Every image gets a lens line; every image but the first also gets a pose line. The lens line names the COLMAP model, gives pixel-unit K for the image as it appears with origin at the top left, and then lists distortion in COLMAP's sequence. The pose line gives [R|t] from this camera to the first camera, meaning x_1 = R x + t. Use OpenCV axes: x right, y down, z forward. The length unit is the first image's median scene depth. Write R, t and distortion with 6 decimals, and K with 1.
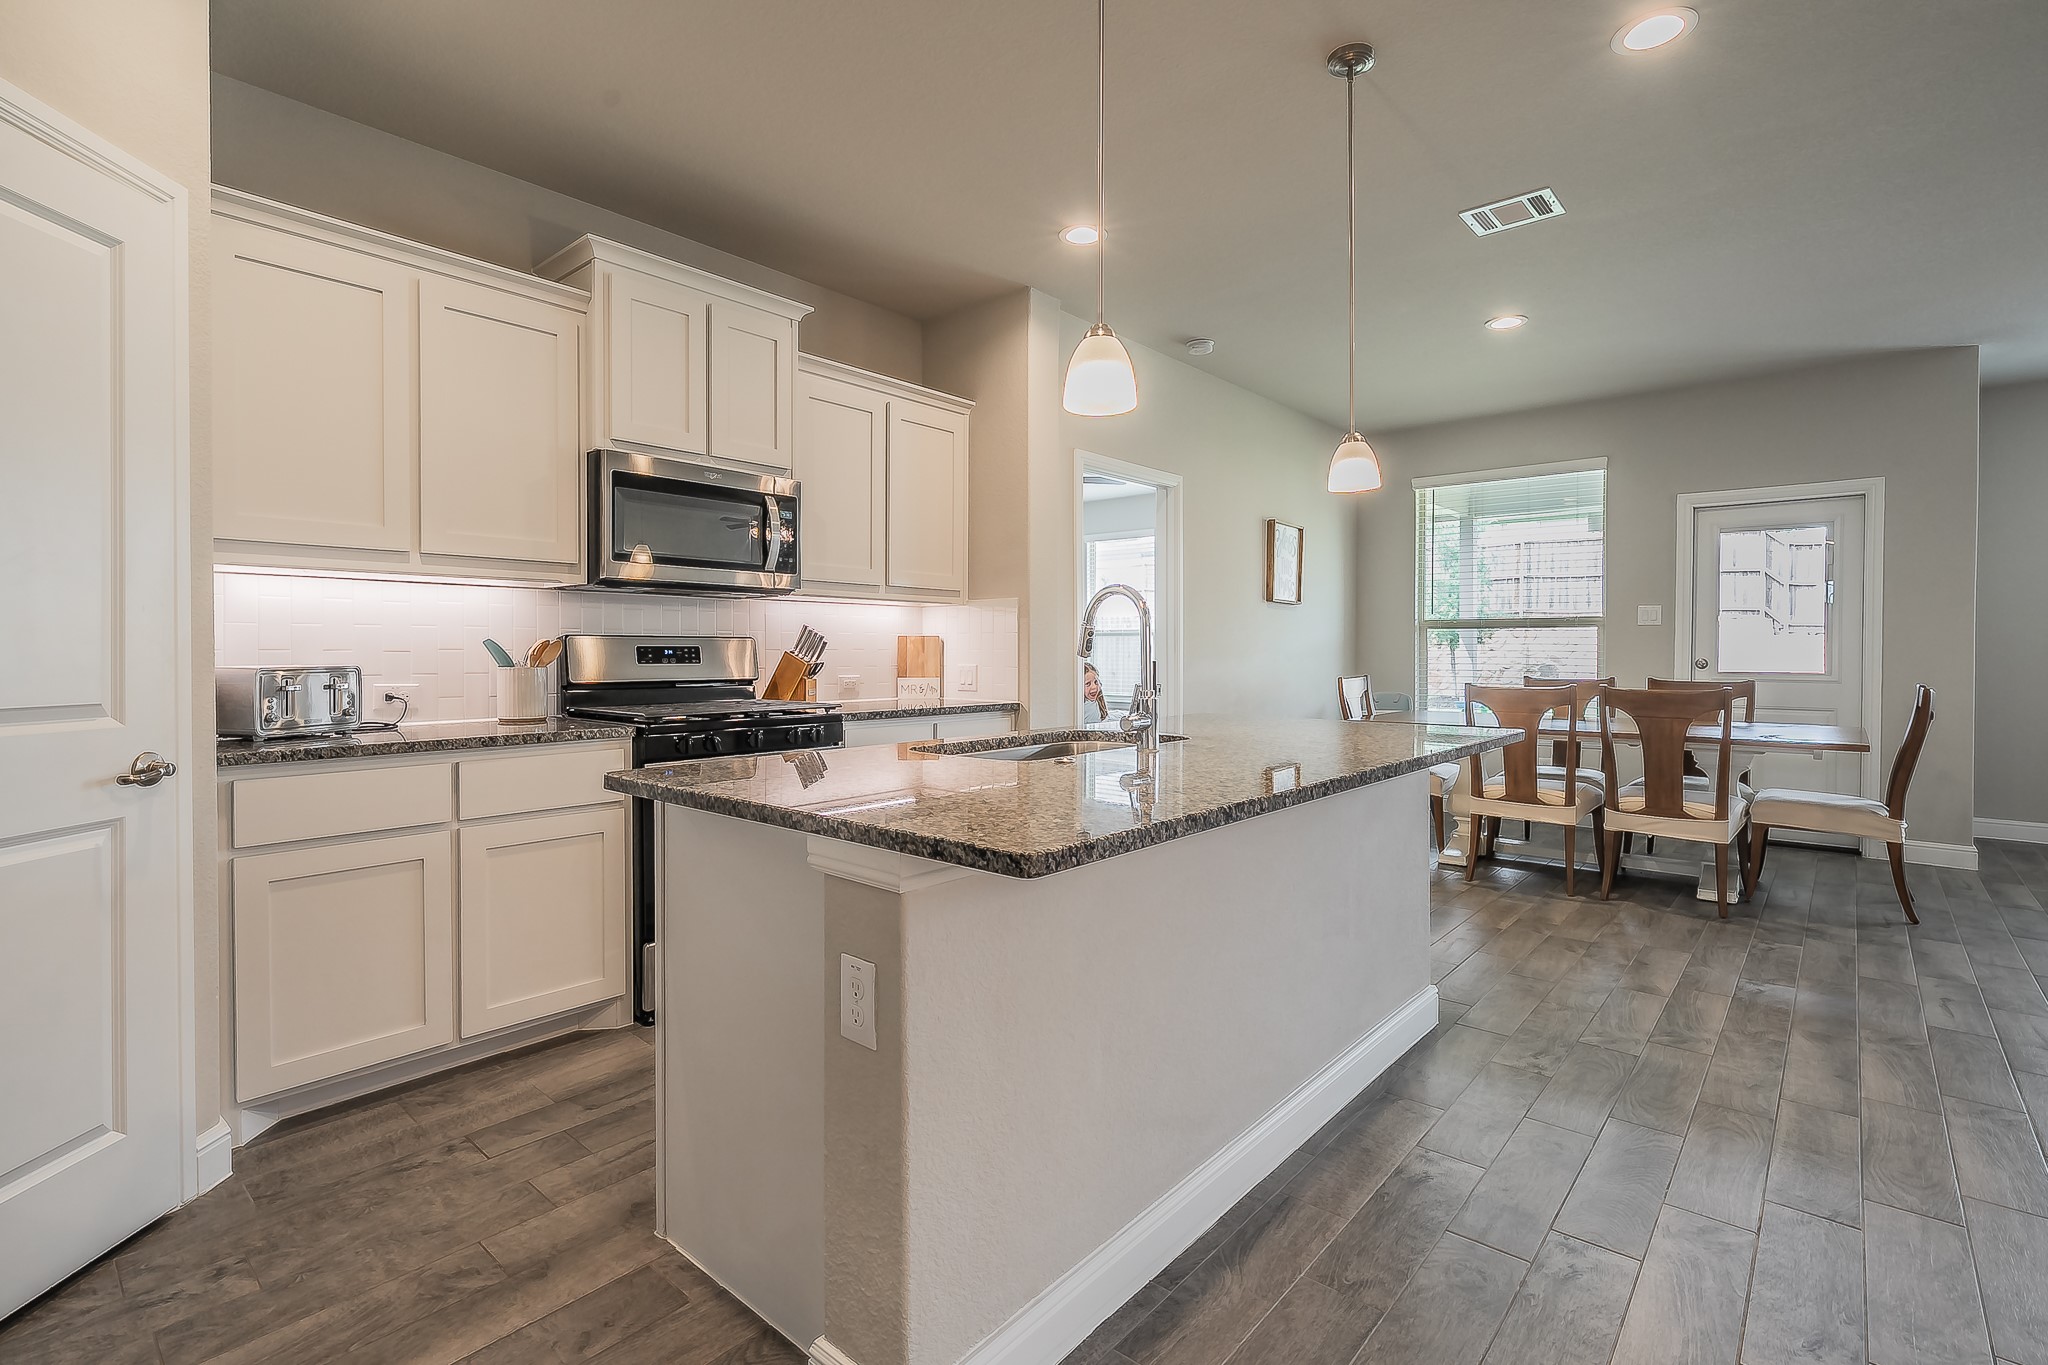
lens RADIAL K [[948.1, 0, 1019.5], [0, 948.1, 667.1], [0, 0, 1]] dist [0.003658, 0.000025]
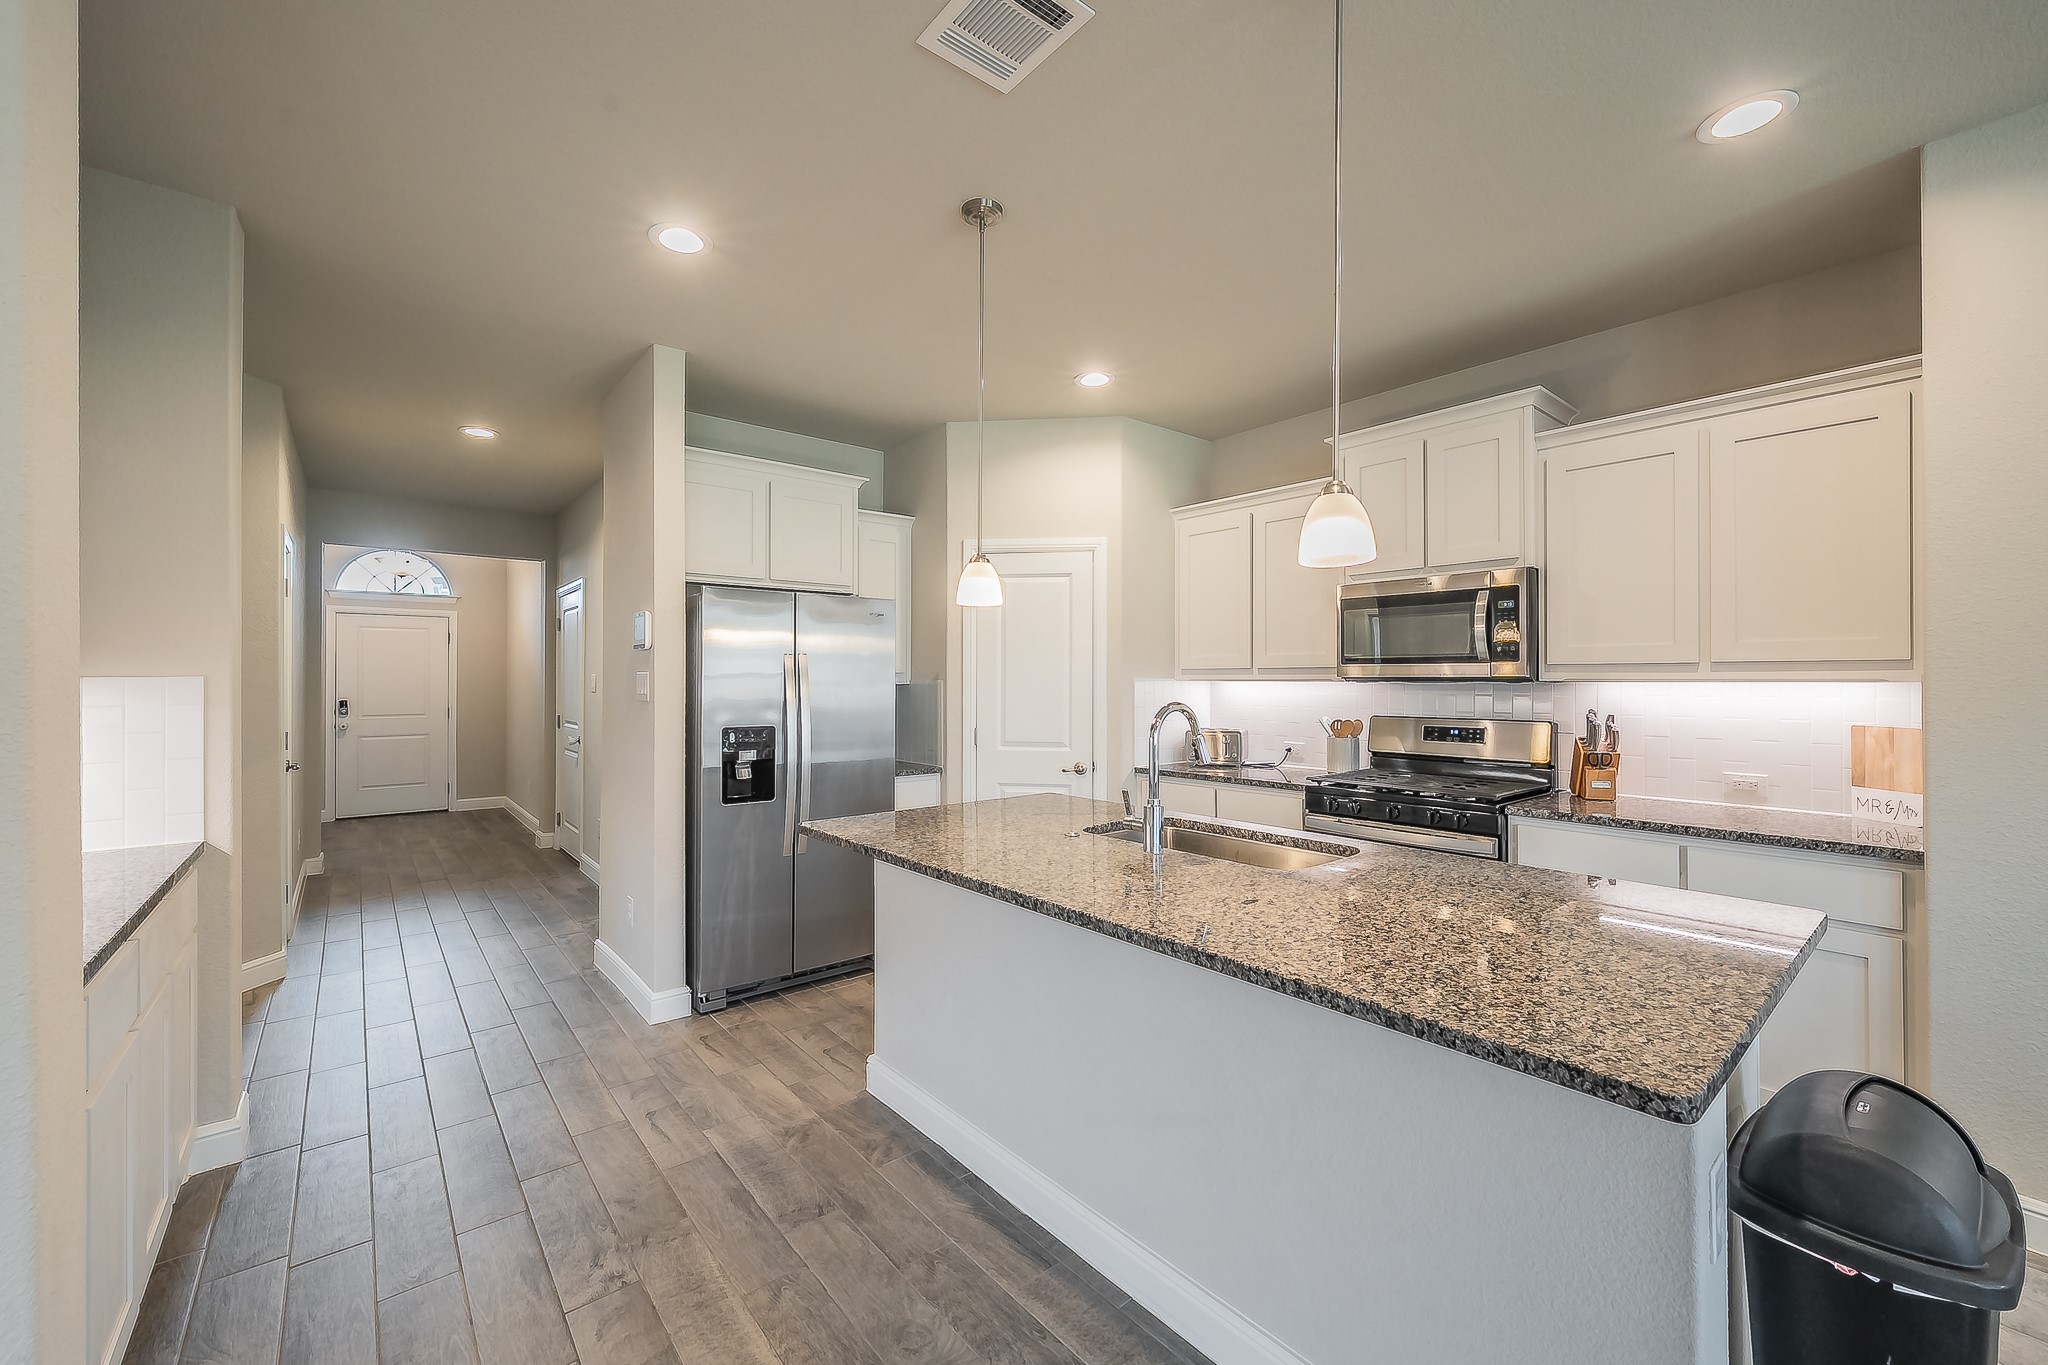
lens RADIAL K [[796.4, 0, 1021.4], [0, 796.4, 680.8], [0, 0, 1]] dist [-0.000617, -0.000063]
pose [[-0.150259, -0.003458, -0.988641, 0.687290], [-0.017623, 0.999844, -0.000819, -0.069133], [0.988490, 0.017300, -0.150296, 0.621554]]
